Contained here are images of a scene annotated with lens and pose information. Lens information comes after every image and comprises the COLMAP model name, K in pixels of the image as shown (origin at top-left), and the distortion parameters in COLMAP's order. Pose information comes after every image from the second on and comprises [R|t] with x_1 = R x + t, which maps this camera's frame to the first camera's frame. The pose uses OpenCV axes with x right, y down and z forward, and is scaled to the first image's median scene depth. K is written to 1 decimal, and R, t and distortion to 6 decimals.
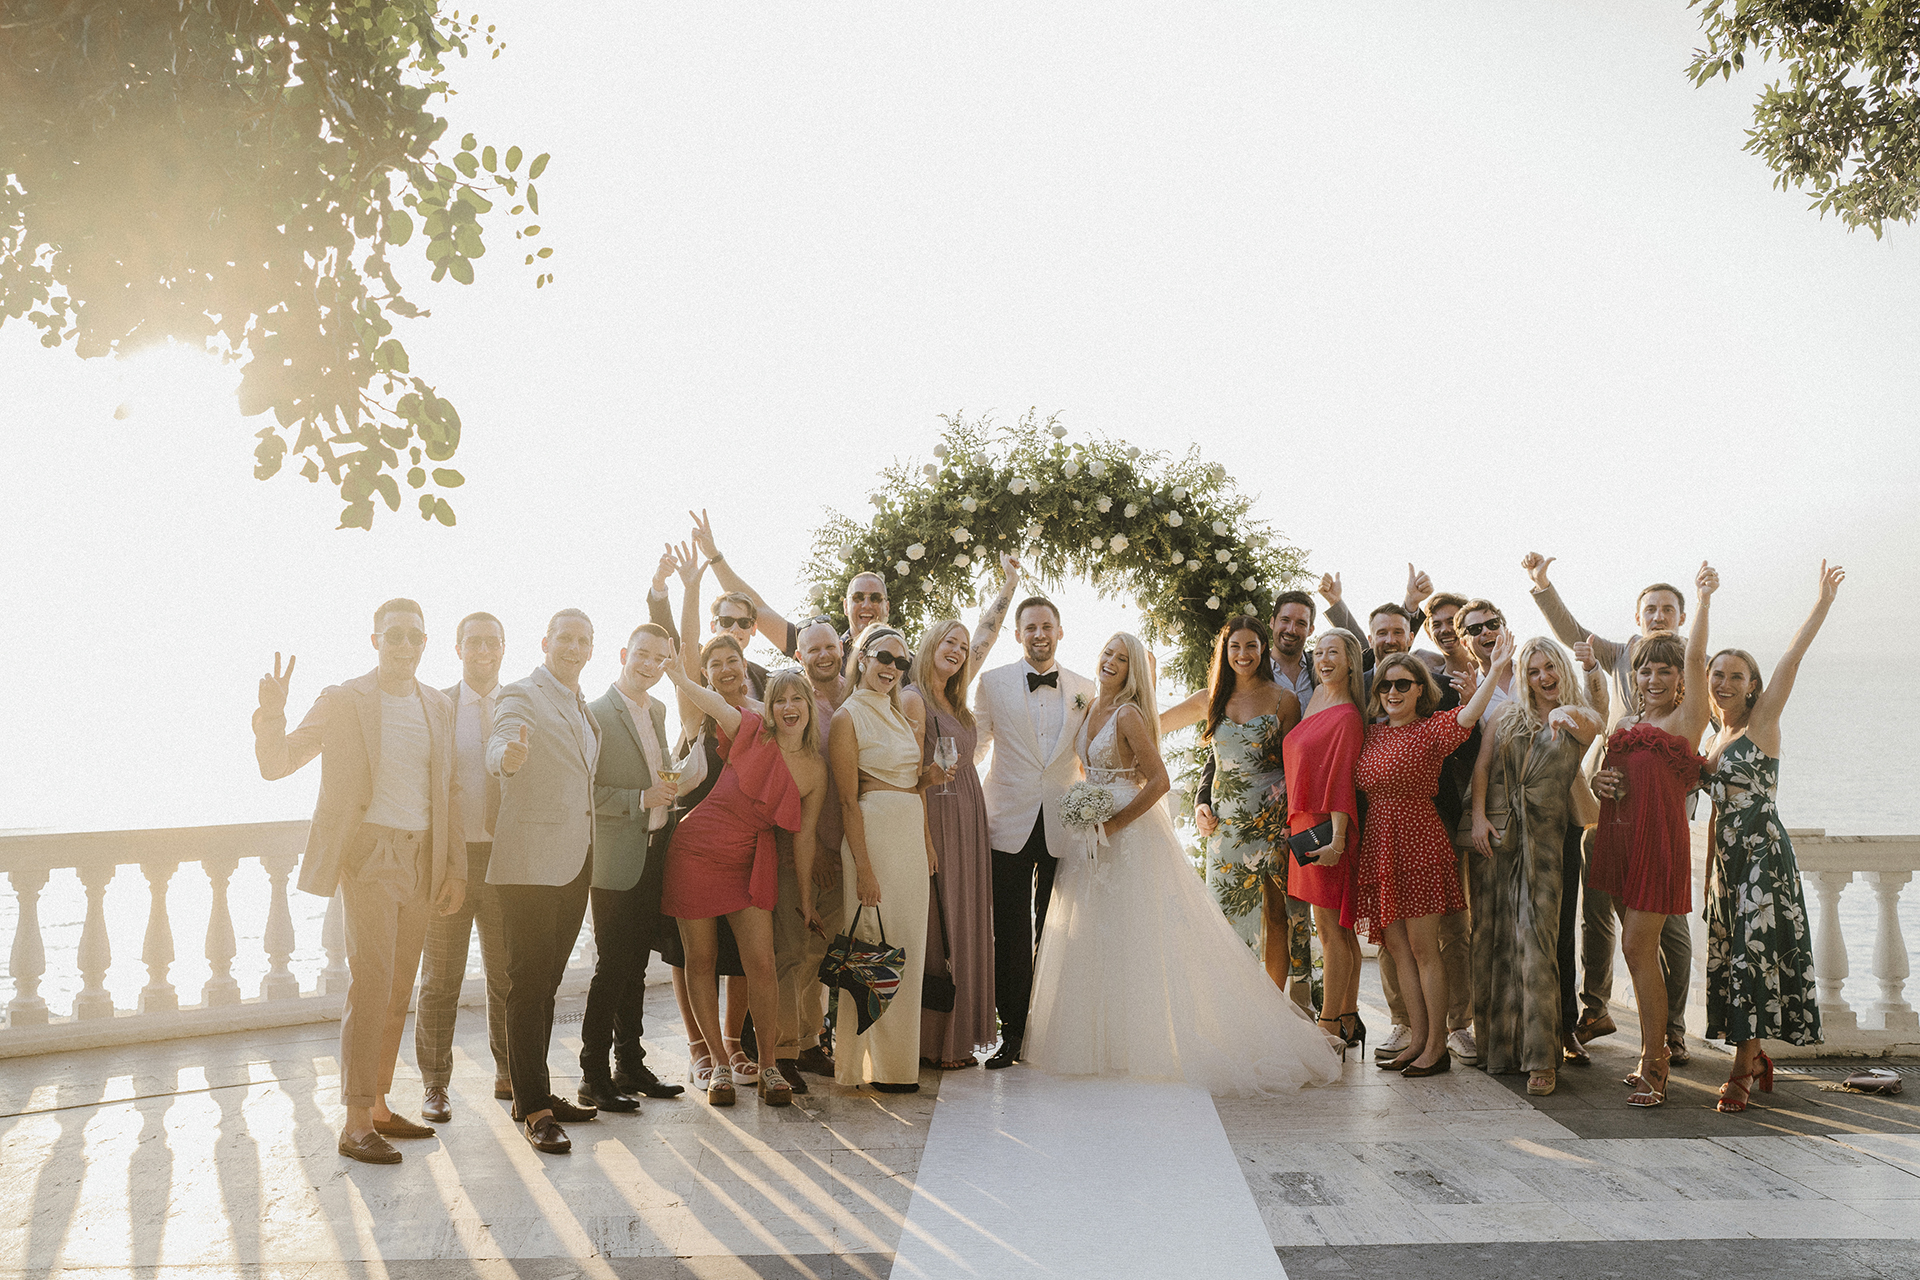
lens RADIAL K [[1999.4, 0, 915.9], [0, 1999.4, 619.7], [0, 0, 1]] dist [-0.013280, 0.000000]
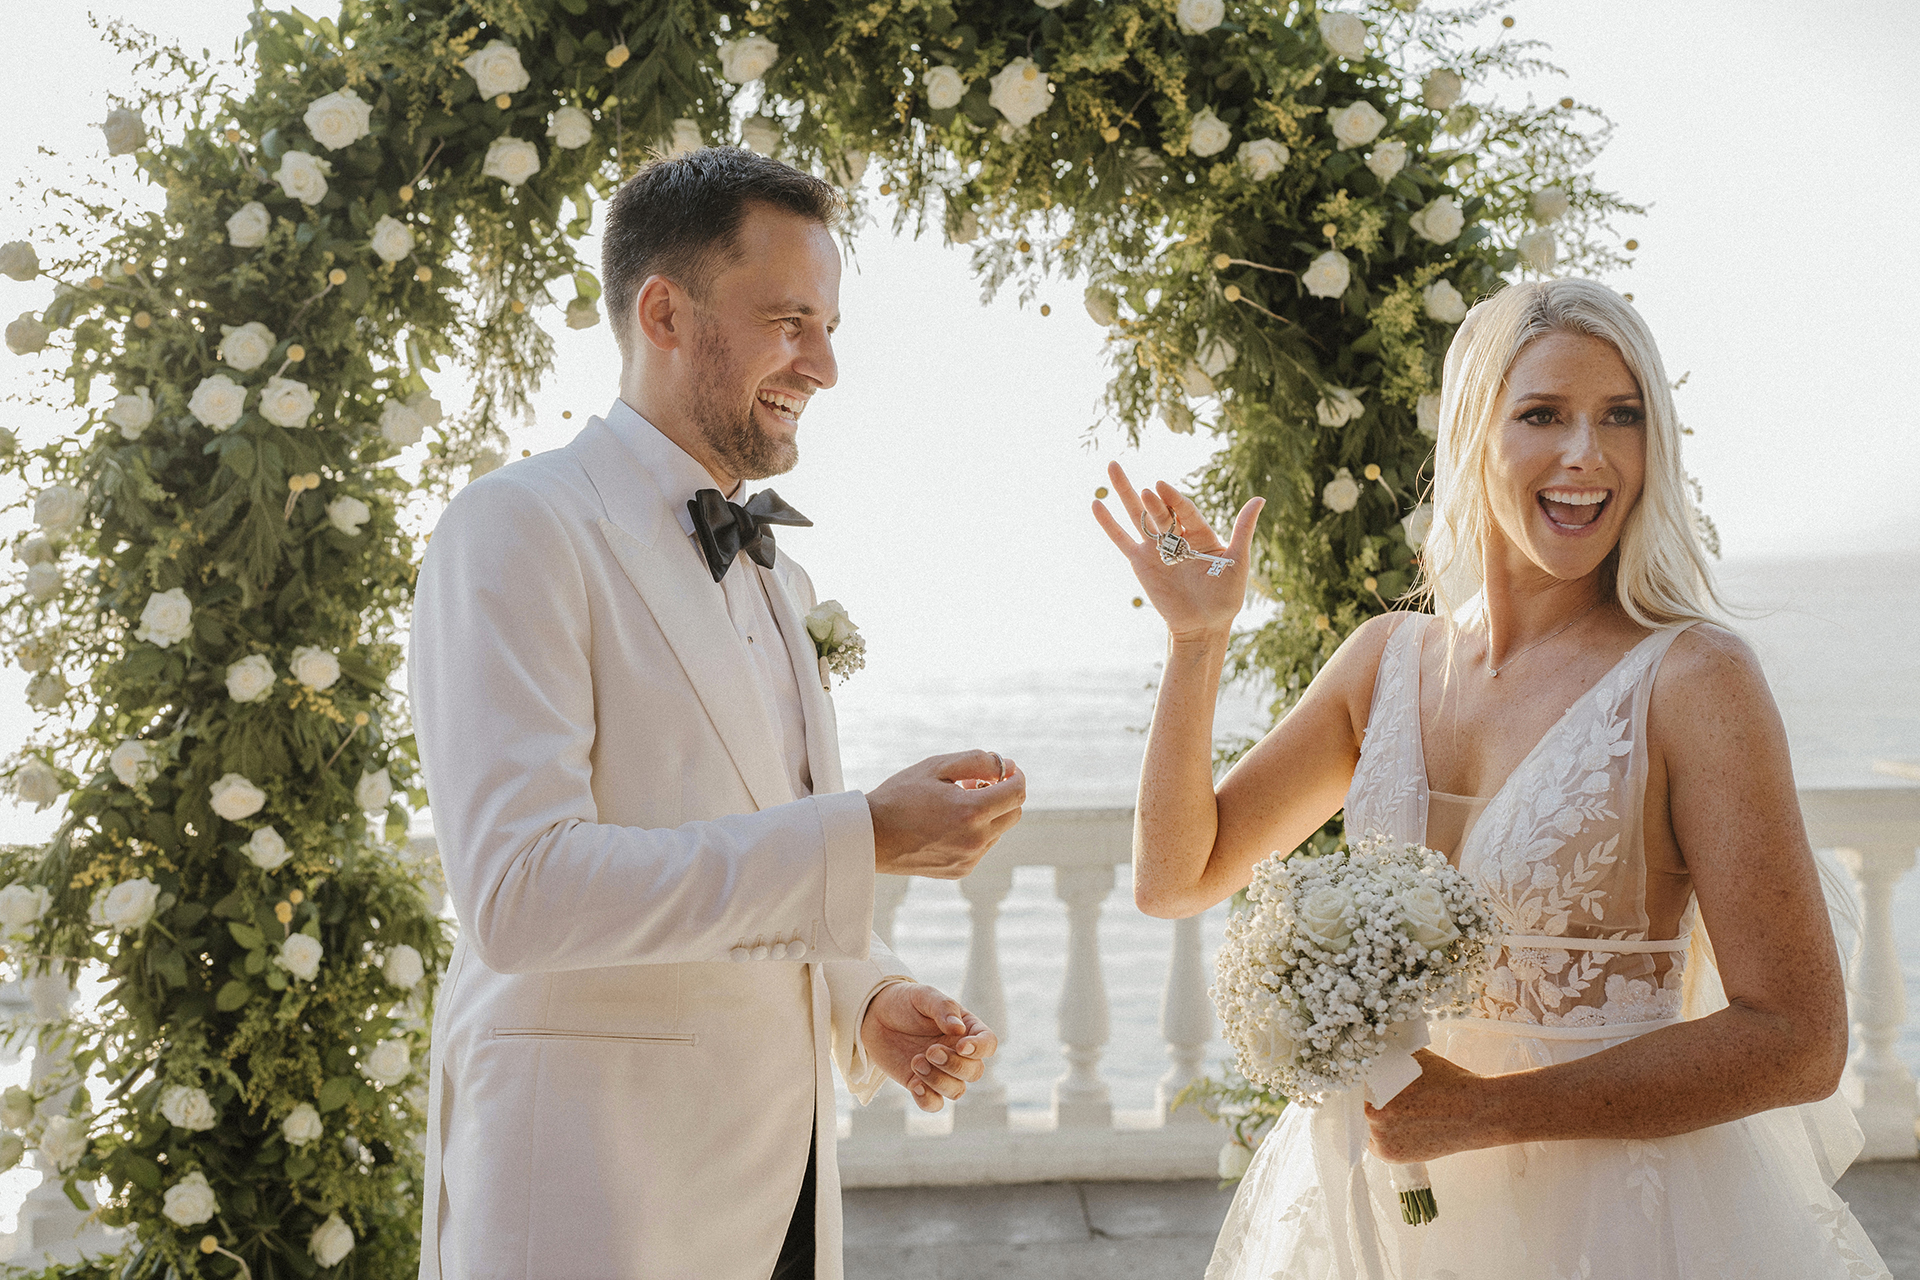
lens RADIAL K [[1999.4, 0, 920.8], [0, 1999.4, 638.2], [0, 0, 1]] dist [-0.013280, 0.000000]
pose [[0.999609, -0.023271, -0.015489, 0.089648], [0.023879, 0.998902, 0.040312, 0.033659], [0.014534, -0.040666, 0.999067, 0.689895]]
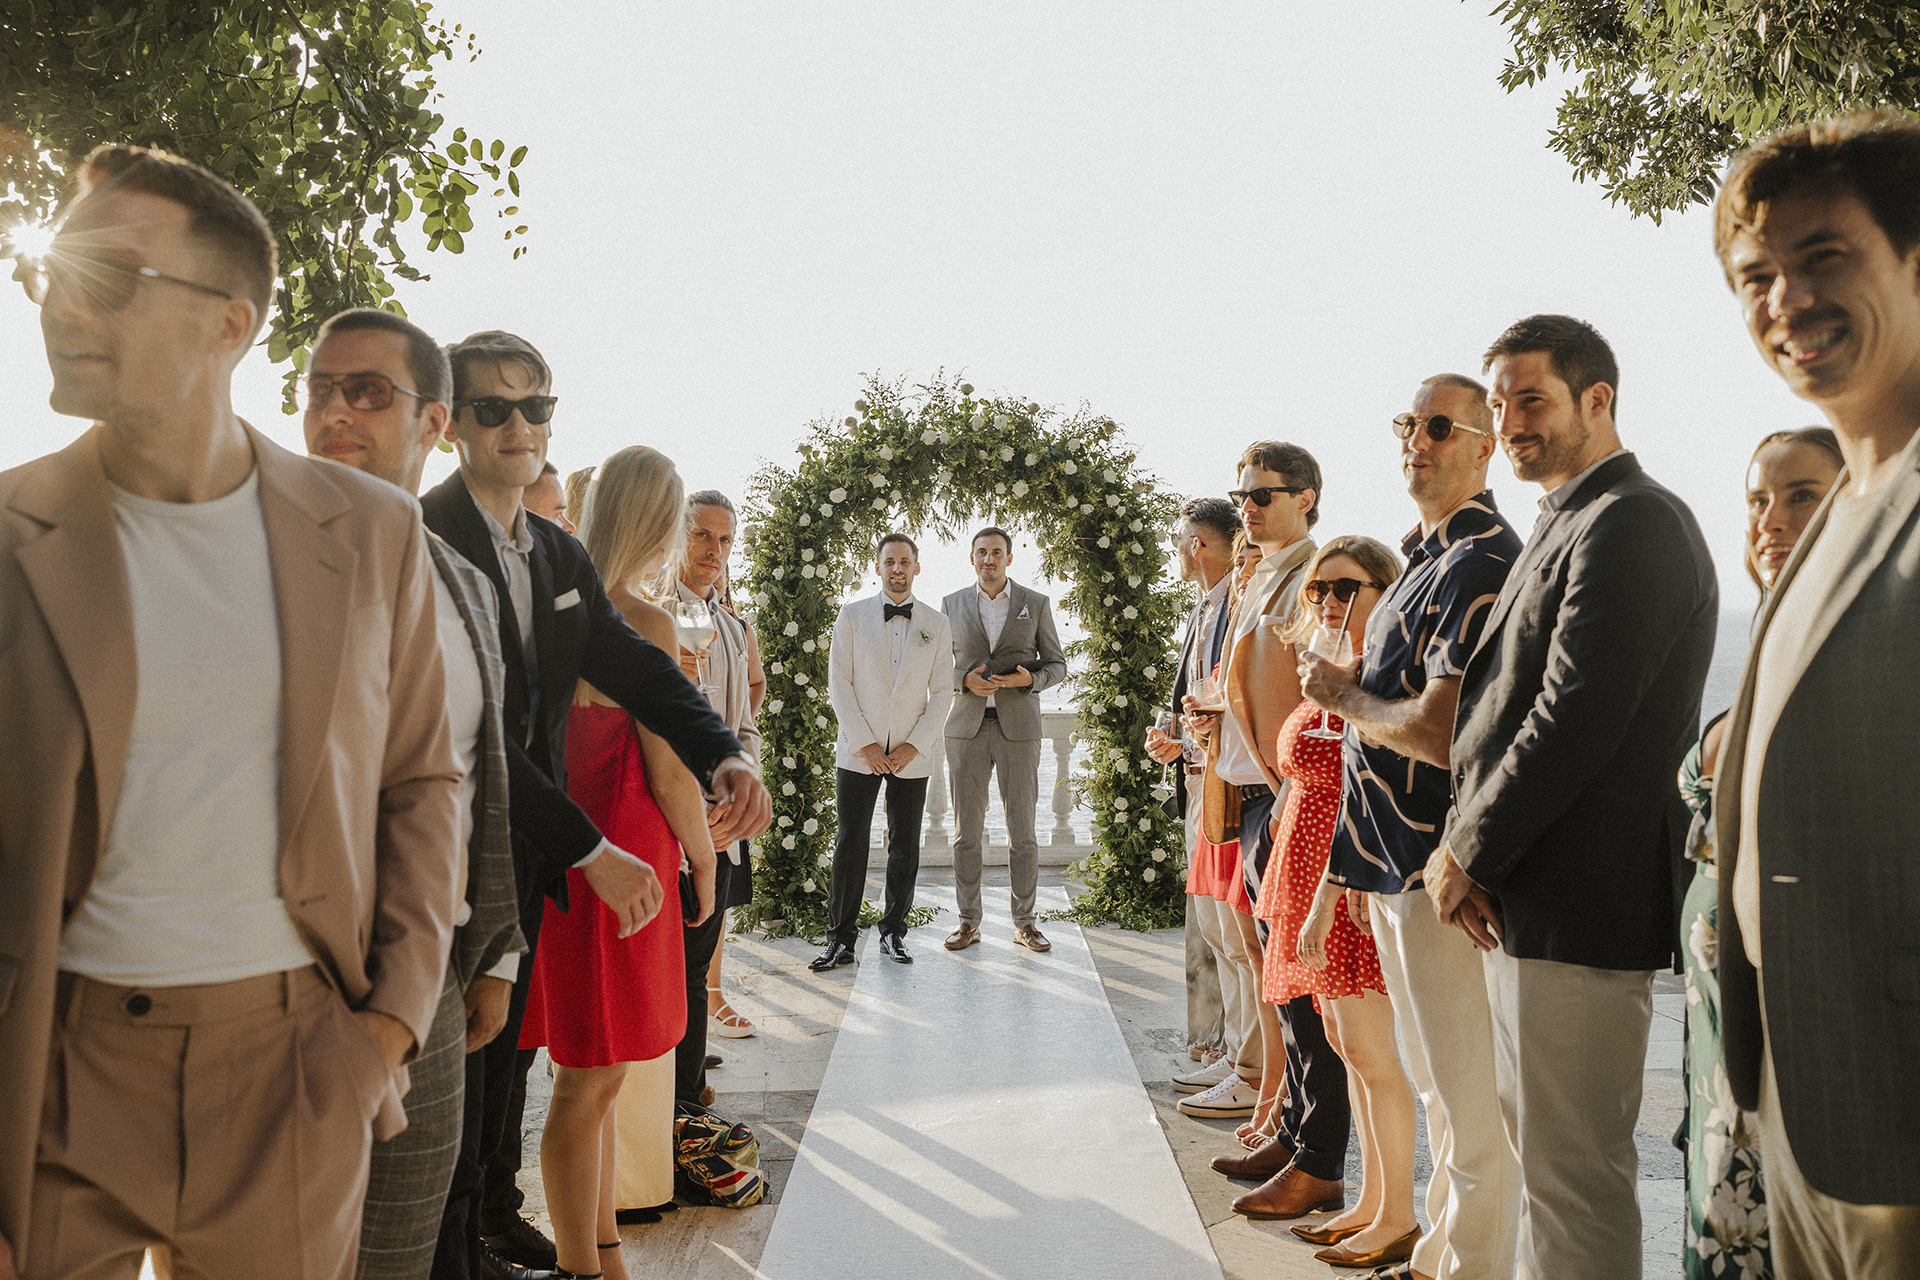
lens RADIAL K [[1999.4, 0, 964.3], [0, 1999.4, 634.3], [0, 0, 1]] dist [-0.013280, 0.000000]
pose [[0.998280, -0.000367, 0.058630, 0.004777], [-0.000981, 0.999736, 0.022947, 0.017571], [-0.058623, -0.022965, 0.998016, -0.117307]]
